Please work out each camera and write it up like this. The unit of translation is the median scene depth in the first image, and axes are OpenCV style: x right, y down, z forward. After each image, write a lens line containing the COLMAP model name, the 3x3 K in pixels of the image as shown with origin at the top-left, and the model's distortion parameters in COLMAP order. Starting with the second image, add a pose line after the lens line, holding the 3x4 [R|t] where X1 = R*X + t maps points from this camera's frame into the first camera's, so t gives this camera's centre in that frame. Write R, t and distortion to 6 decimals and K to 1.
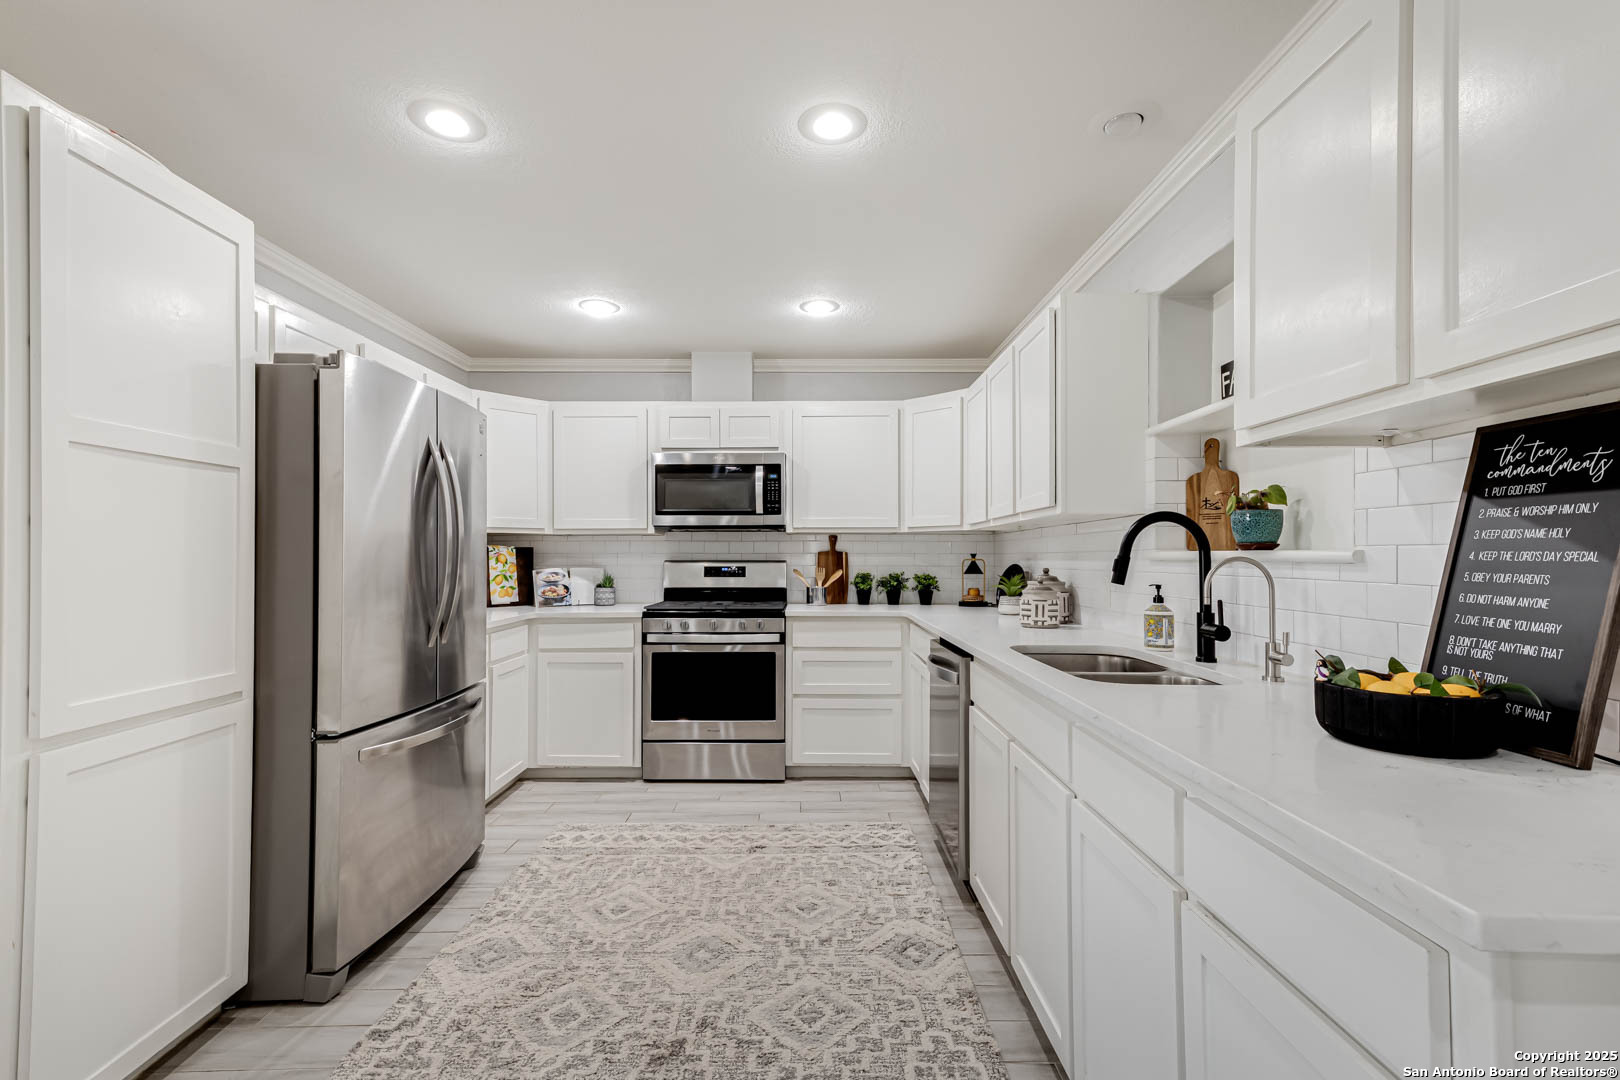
lens RADIAL K [[733.9, 0, 806.8], [0, 733.9, 546.1], [0, 0, 1]] dist [0.003748, 0.000271]
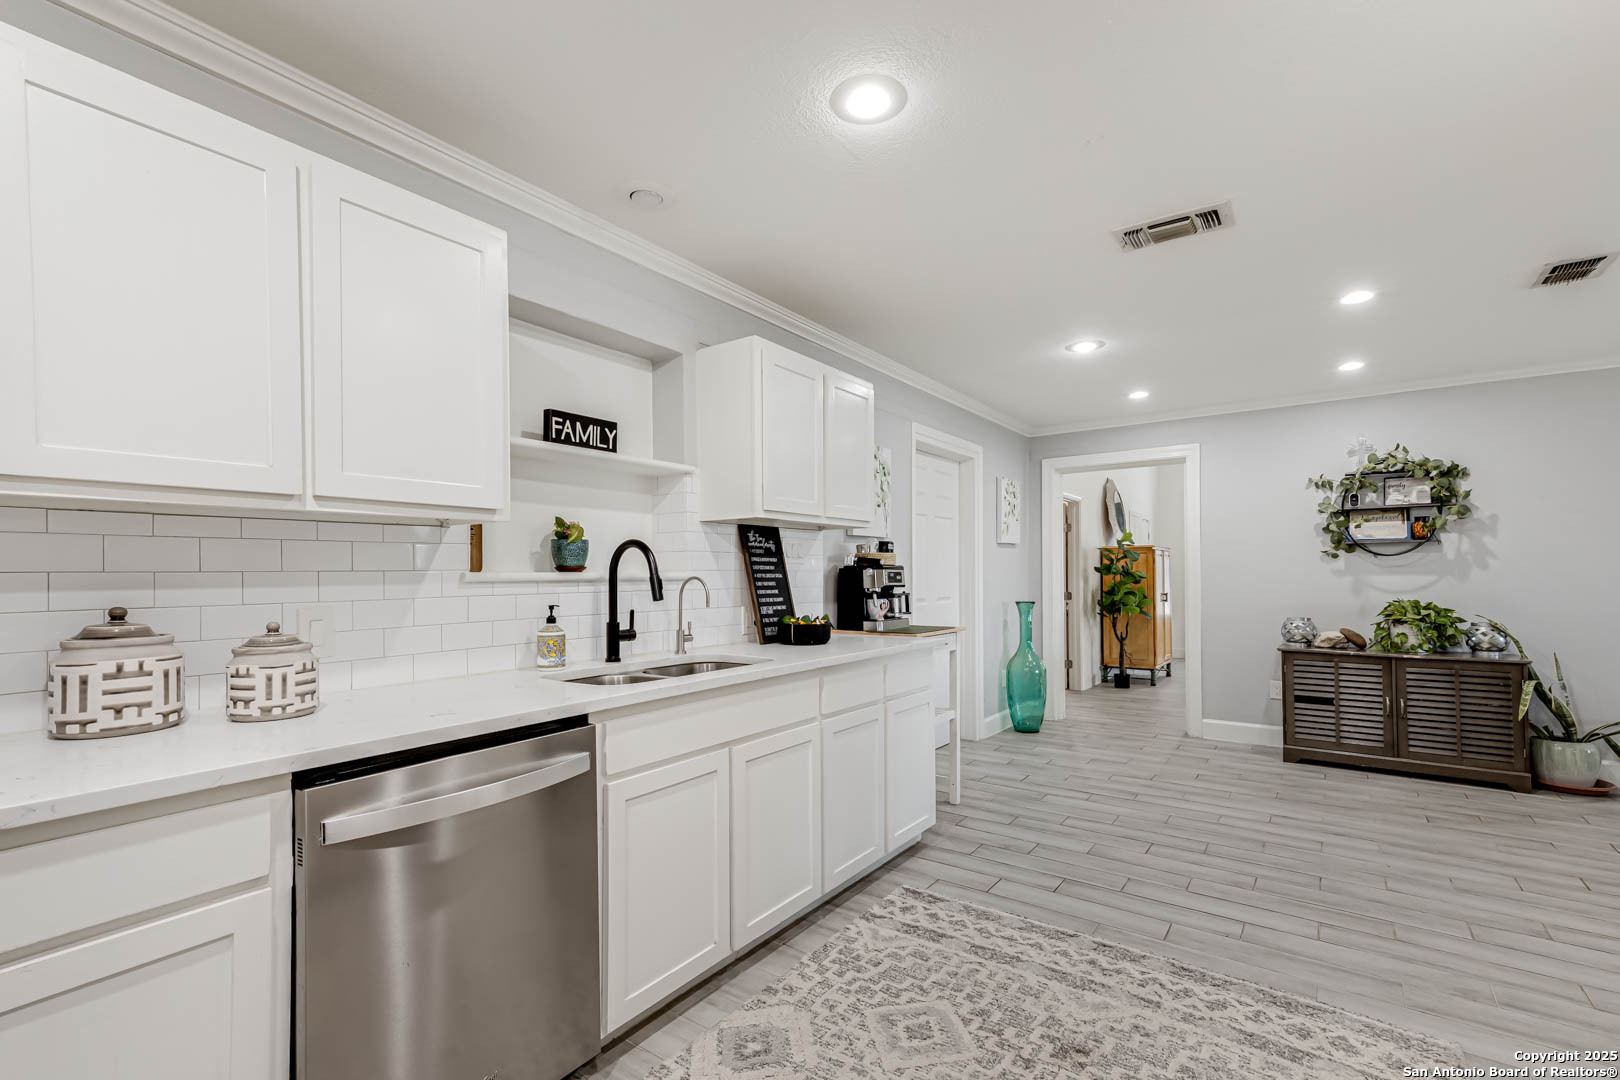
lens RADIAL K [[733.9, 0, 782.0], [0, 733.9, 570.1], [0, 0, 1]] dist [0.003748, 0.000271]
pose [[-0.799520, 0.006269, 0.600606, -0.283335], [-0.003183, 0.999887, -0.014673, 0.012980], [-0.600630, -0.013643, -0.799410, 1.202652]]
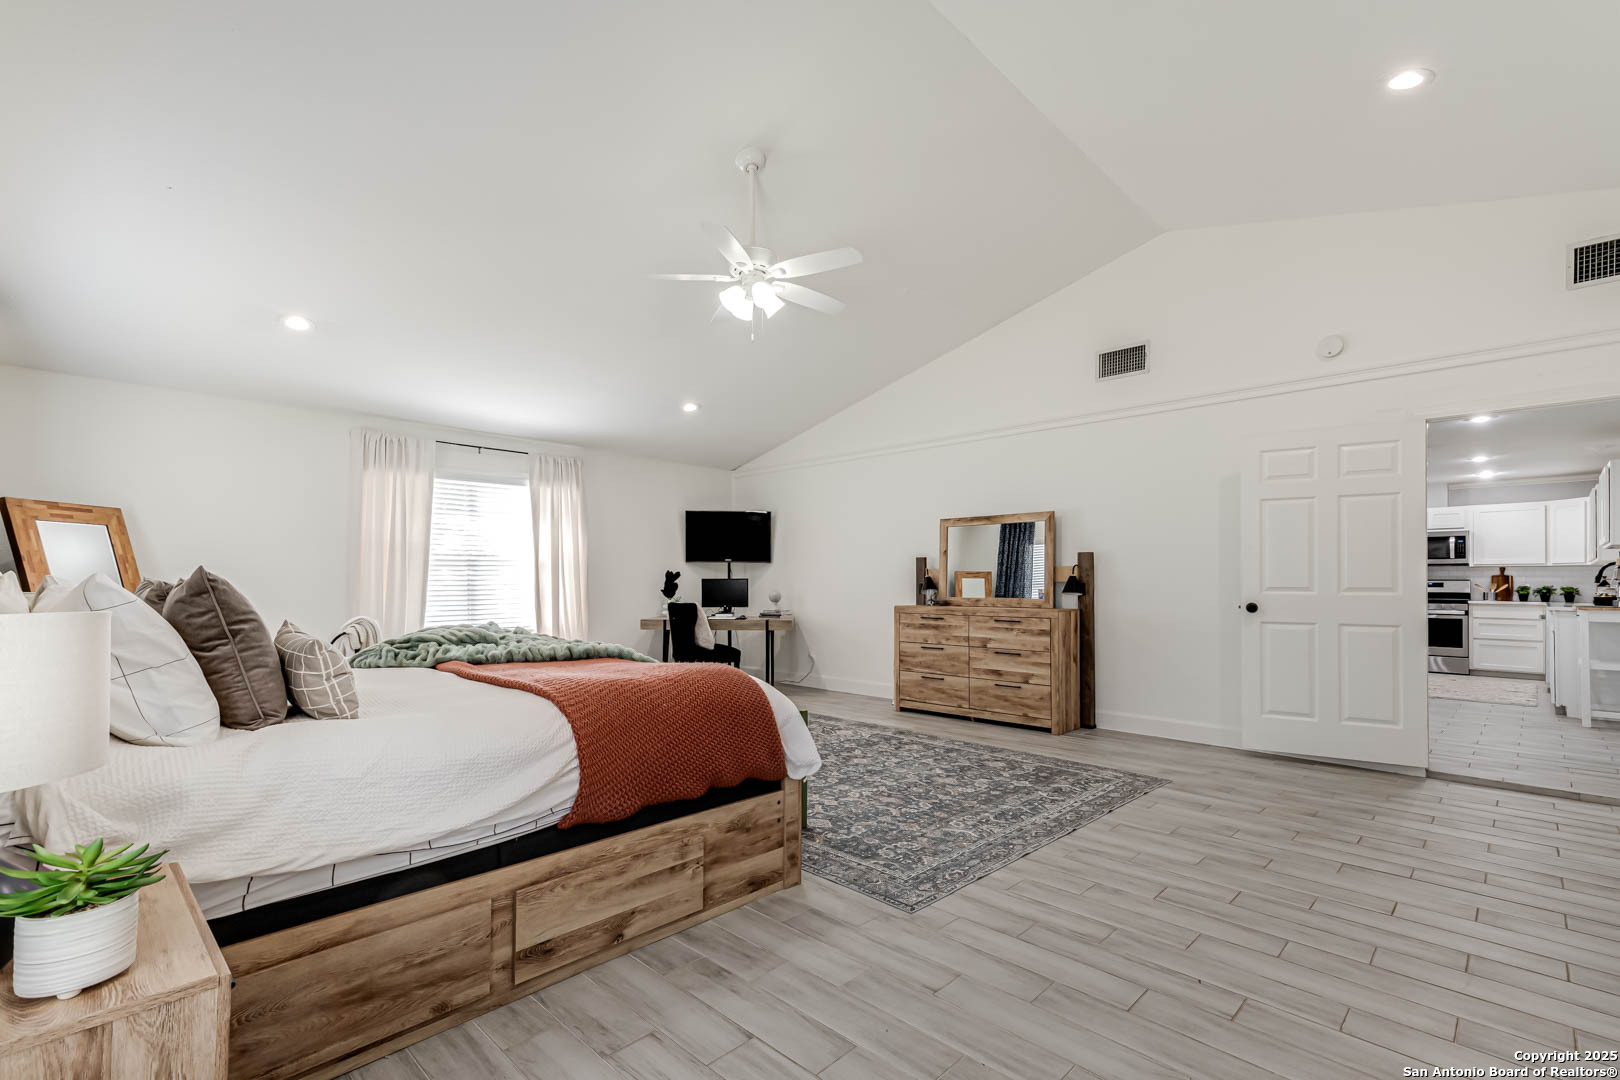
lens RADIAL K [[733.9, 0, 764.9], [0, 733.9, 573.9], [0, 0, 1]] dist [0.003748, 0.000271]
pose [[0.688257, -0.003147, -0.725460, 0.119727], [0.002913, 0.999995, -0.001575, 0.000390], [0.725461, -0.001029, 0.688262, -2.033721]]
